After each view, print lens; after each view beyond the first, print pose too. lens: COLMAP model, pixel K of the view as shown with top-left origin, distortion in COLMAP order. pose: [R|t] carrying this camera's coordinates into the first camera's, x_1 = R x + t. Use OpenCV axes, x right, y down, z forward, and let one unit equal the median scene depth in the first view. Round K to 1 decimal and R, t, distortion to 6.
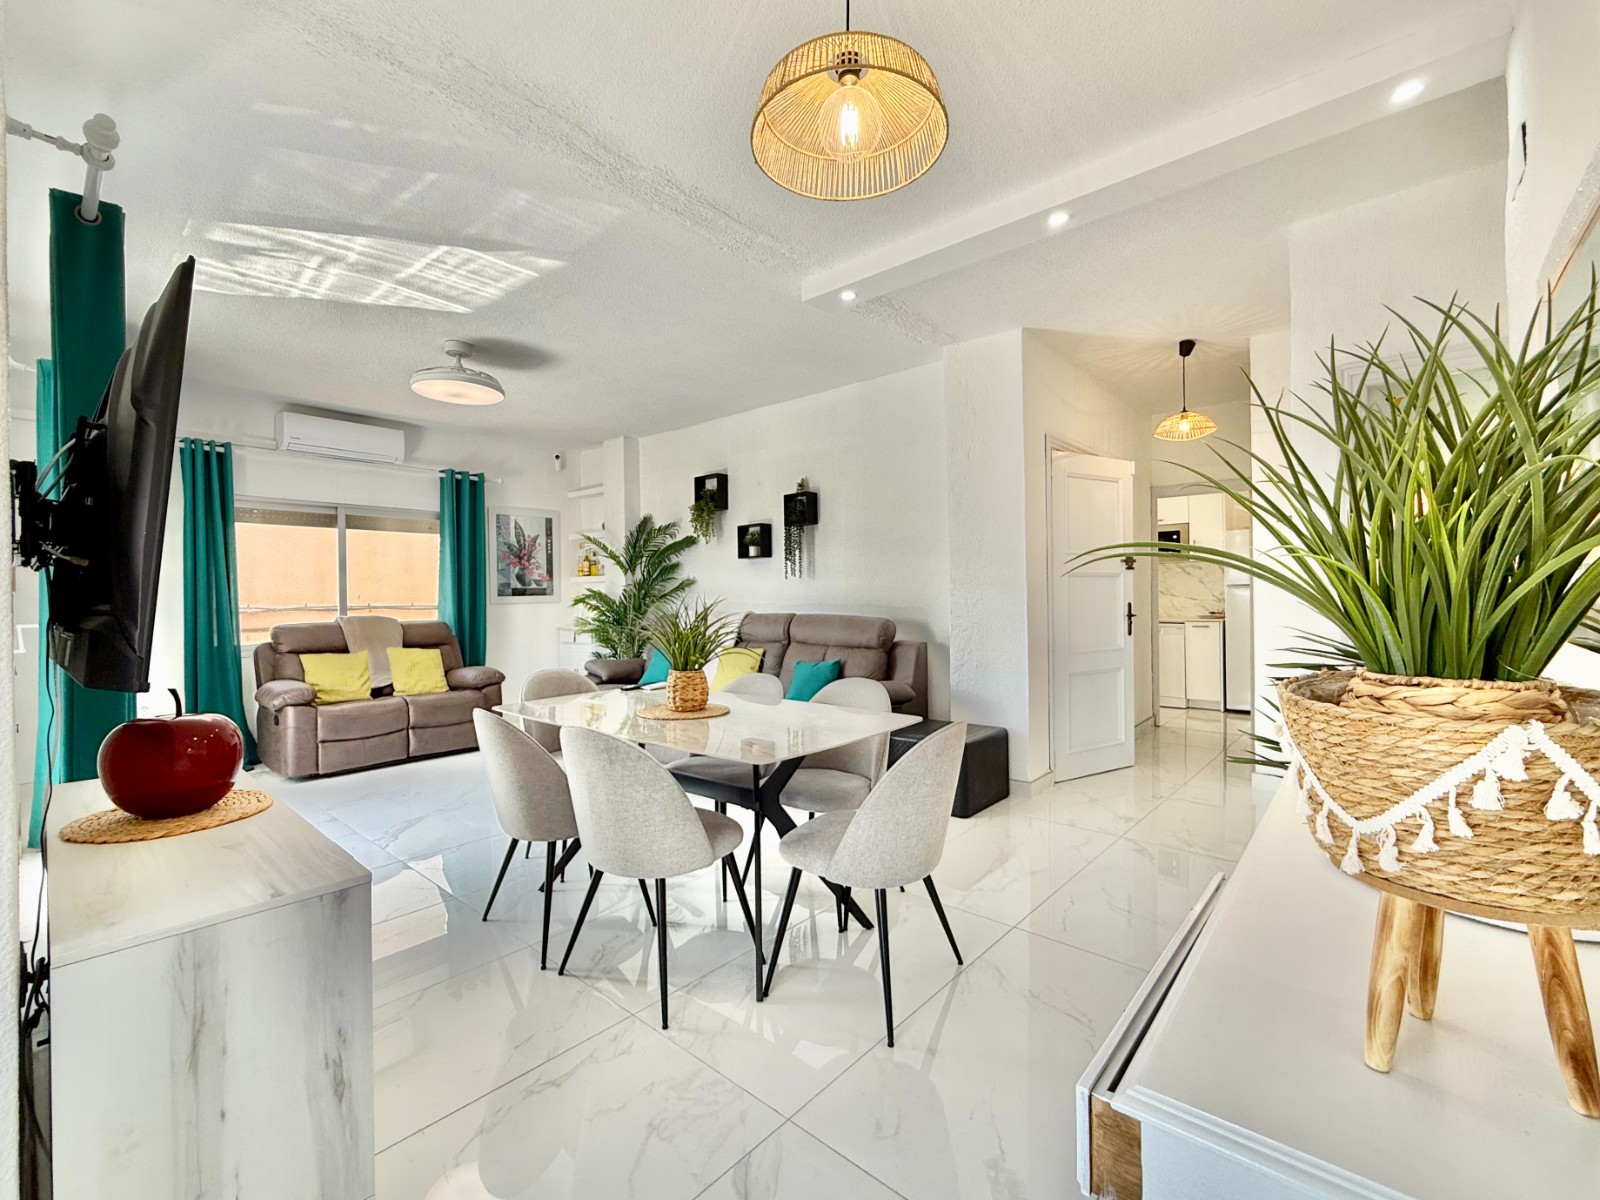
lens RADIAL K [[696.3, 0, 796.1], [0, 696.3, 596.8], [0, 0, 1]] dist [0.001413, 0.000162]
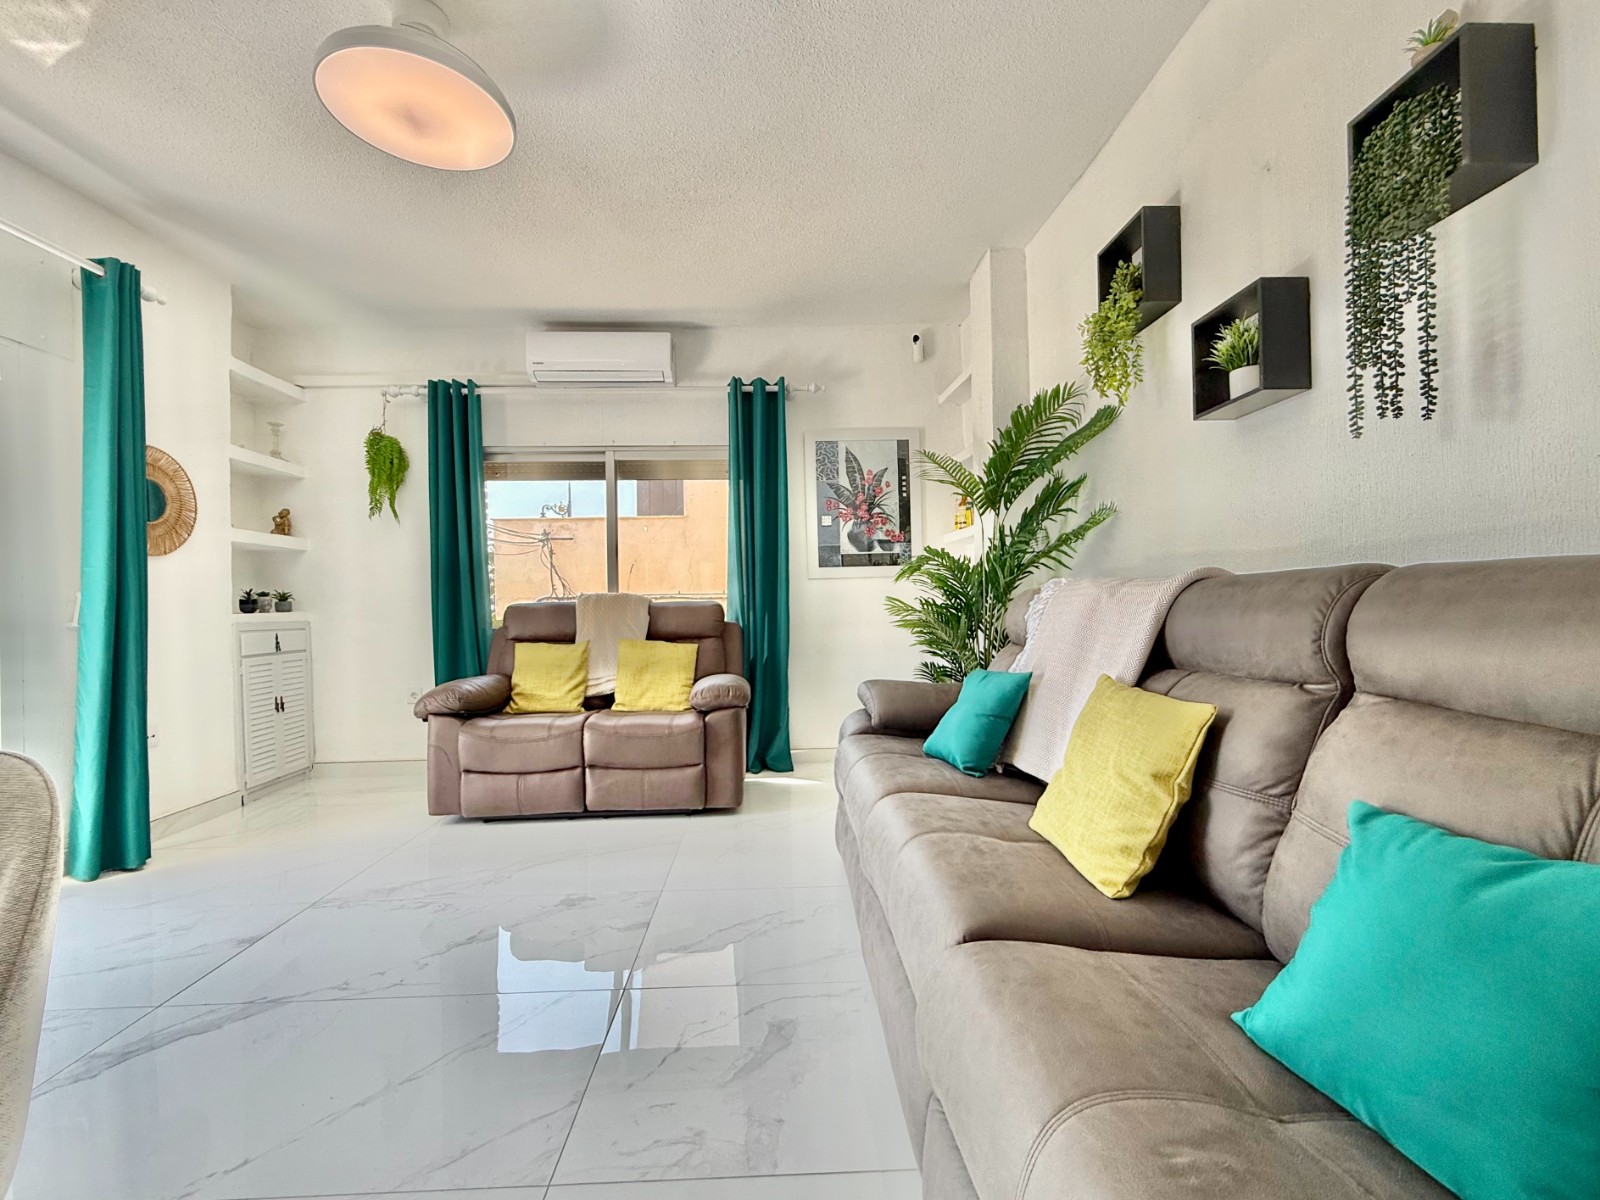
lens RADIAL K [[681.9, 0, 790.0], [0, 681.9, 598.8], [0, 0, 1]] dist [0.000032, -0.000116]
pose [[0.681745, 0.000153, -0.731590, 0.026130], [0.006348, 0.999961, 0.006125, 0.029739], [0.731563, -0.008820, 0.681717, 0.647409]]
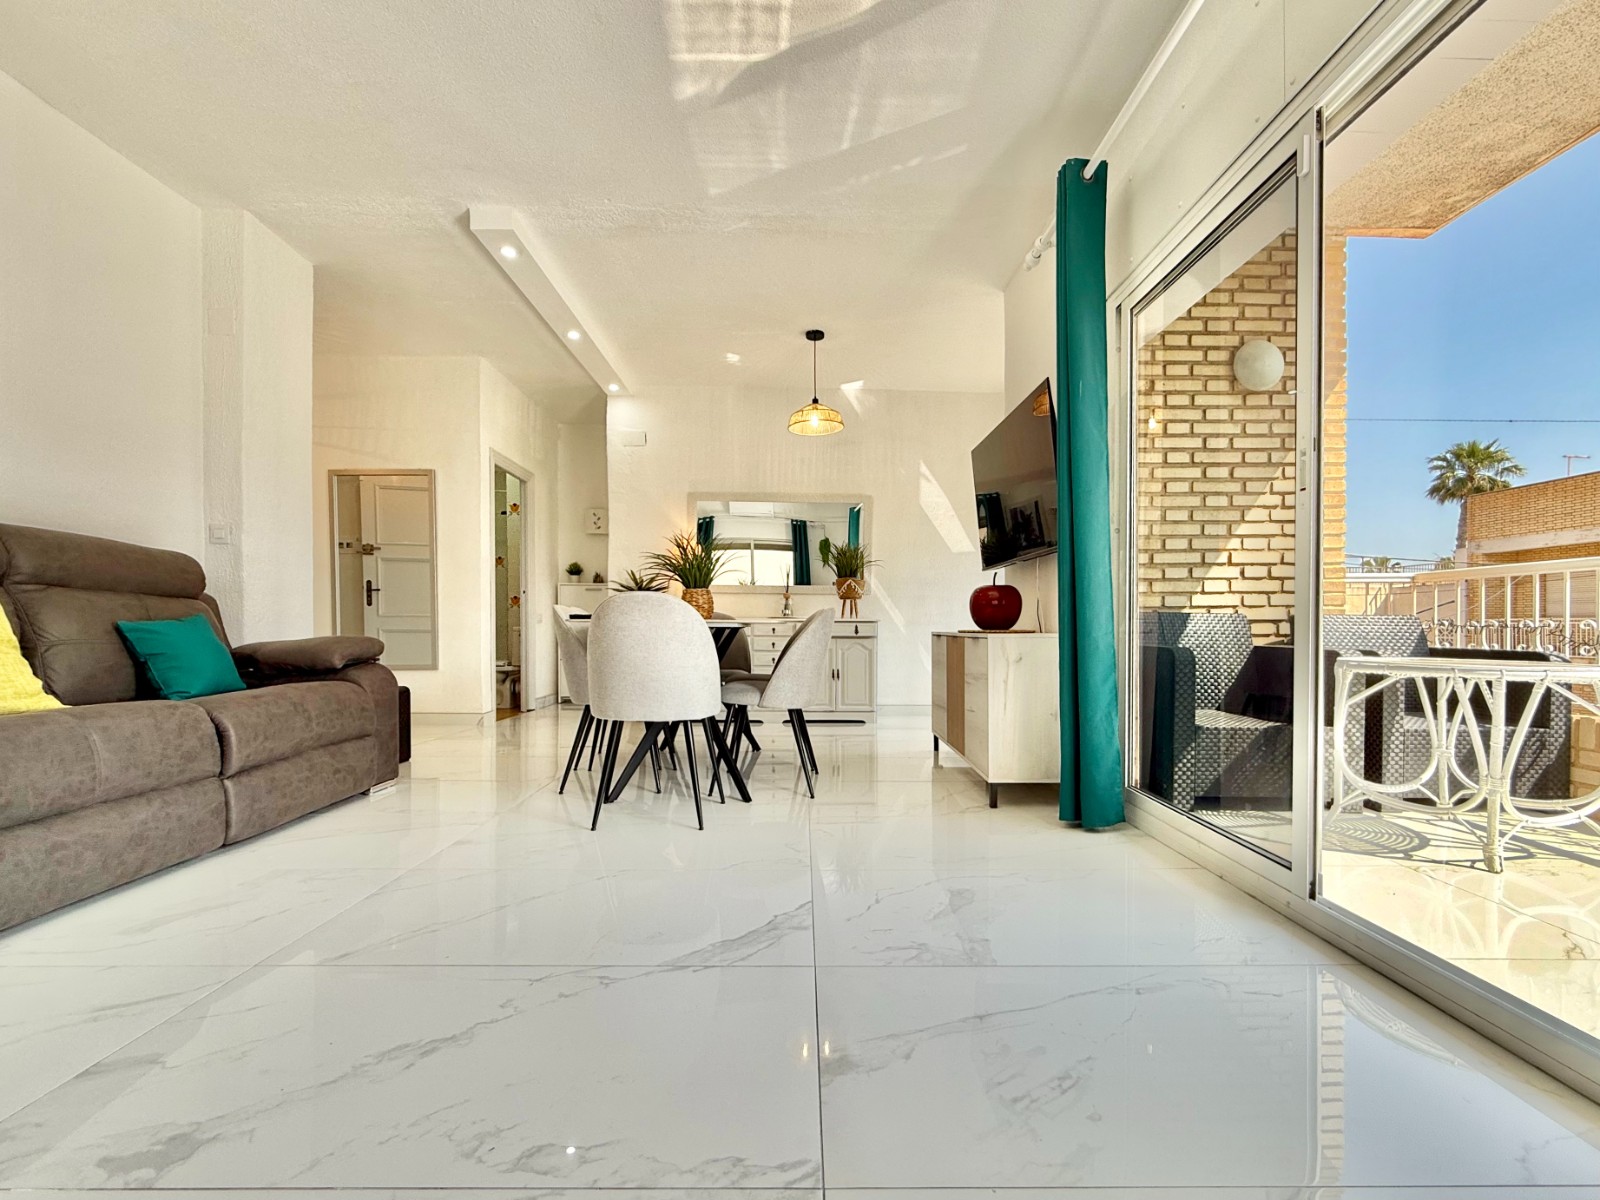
lens RADIAL K [[704.0, 0, 807.7], [0, 704.0, 634.1], [0, 0, 1]] dist [-0.000846, -0.000030]
pose [[-0.669458, 0.006920, 0.742817, -0.607108], [0.011670, 0.999931, 0.001202, 0.090717], [-0.742758, 0.009473, -0.669493, 0.831507]]
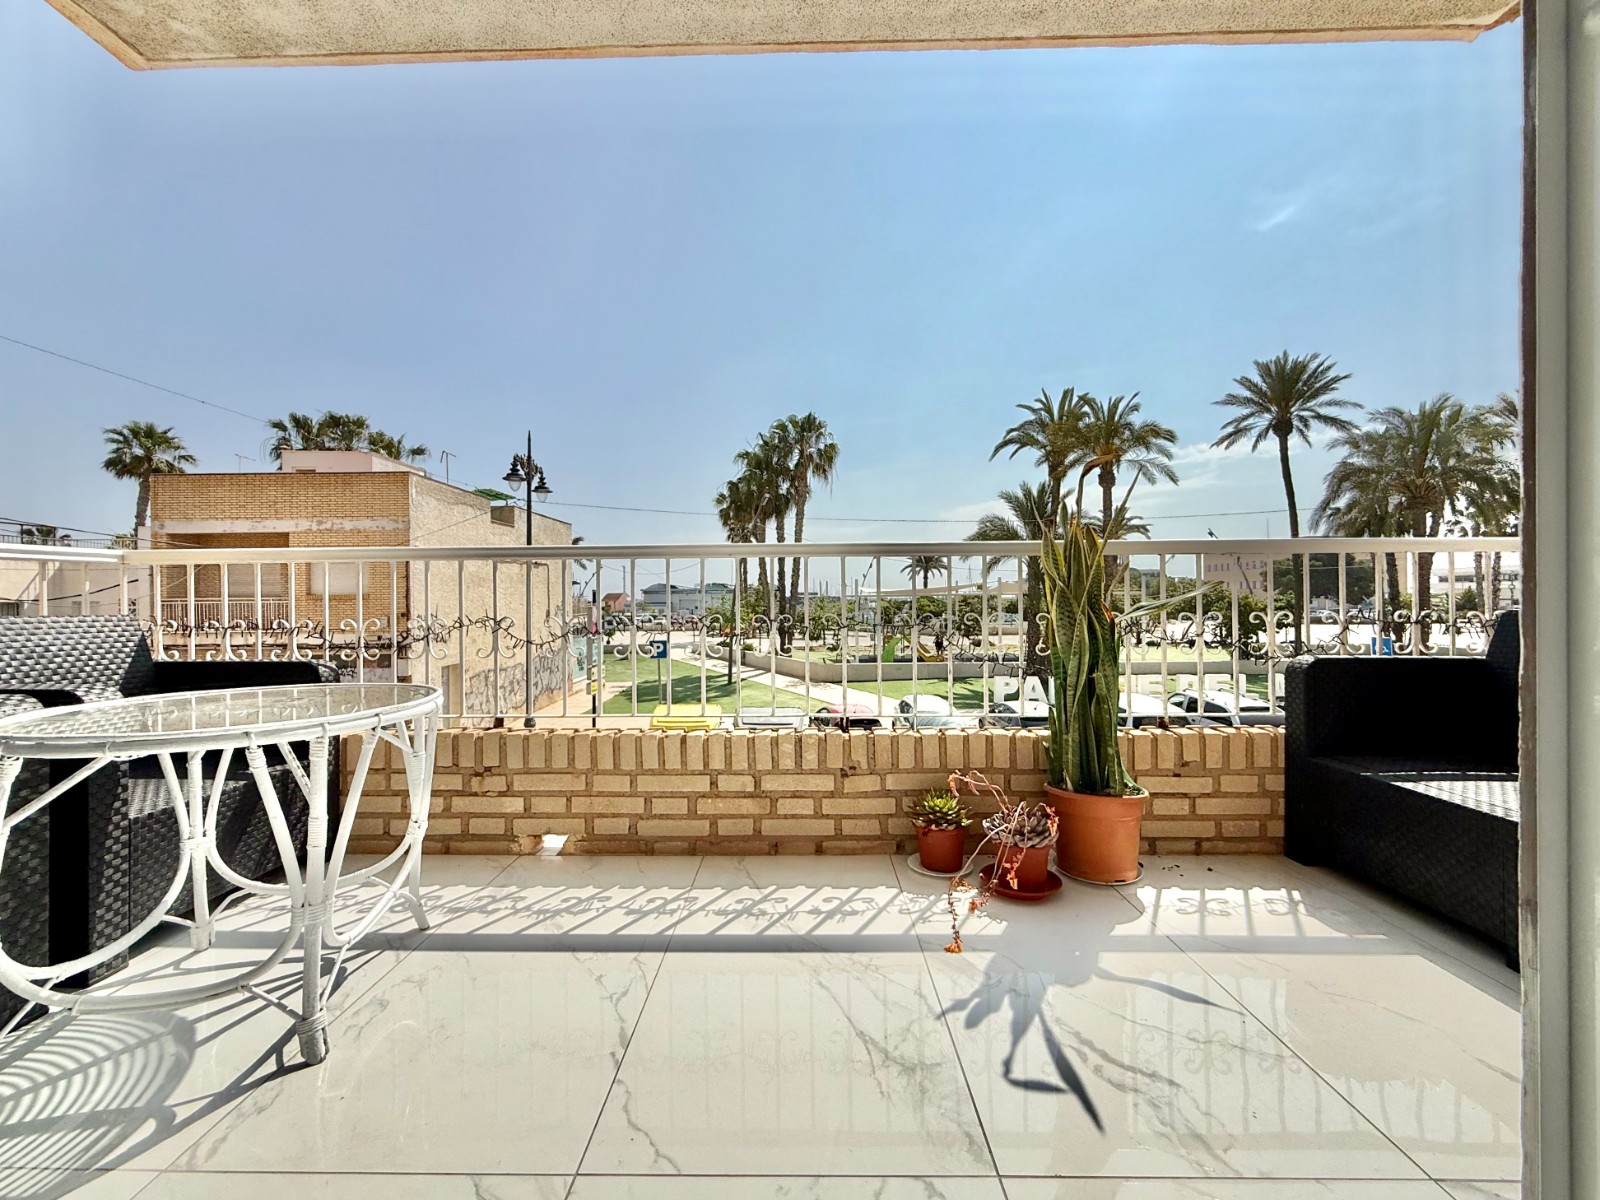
lens RADIAL K [[658.4, 0, 790.9], [0, 658.4, 598.1], [0, 0, 1]] dist [-0.001716, 0.000056]
pose [[-0.768637, 0.021194, -0.639334, -0.557970], [0.017258, 0.999774, 0.012395, 0.073849], [0.639453, -0.001506, -0.768829, 0.568220]]
